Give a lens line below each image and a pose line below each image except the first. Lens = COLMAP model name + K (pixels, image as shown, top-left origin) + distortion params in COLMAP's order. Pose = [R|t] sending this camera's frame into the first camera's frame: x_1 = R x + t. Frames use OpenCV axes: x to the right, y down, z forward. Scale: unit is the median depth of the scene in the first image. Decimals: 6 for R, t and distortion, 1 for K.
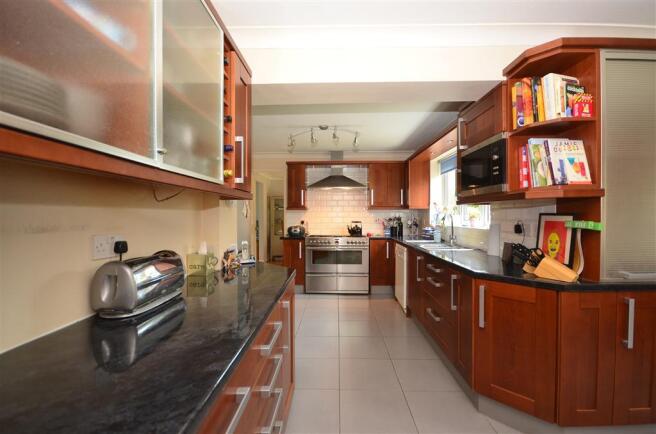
lens RADIAL K [[285.7, 0, 330.2], [0, 285.7, 216.9], [0, 0, 1]] dist [-0.011810, -0.000475]
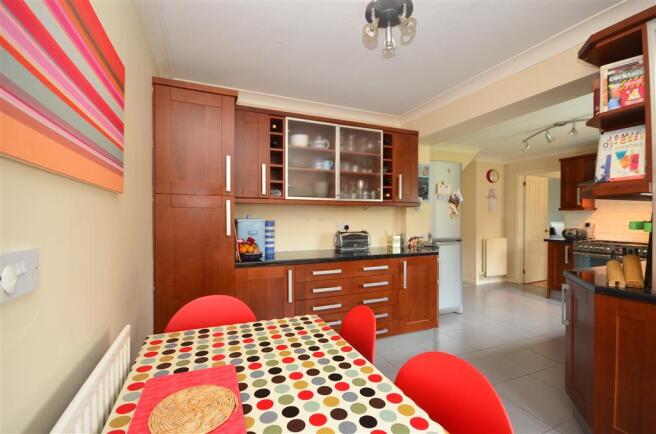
lens RADIAL K [[300.4, 0, 326.9], [0, 300.4, 218.6], [0, 0, 1]] dist [0.000383, -0.000092]
pose [[0.403456, 0.005345, -0.914984, 1.356697], [-0.006956, 0.999972, 0.002775, 0.012245], [0.914973, 0.005246, 0.403482, -0.261284]]
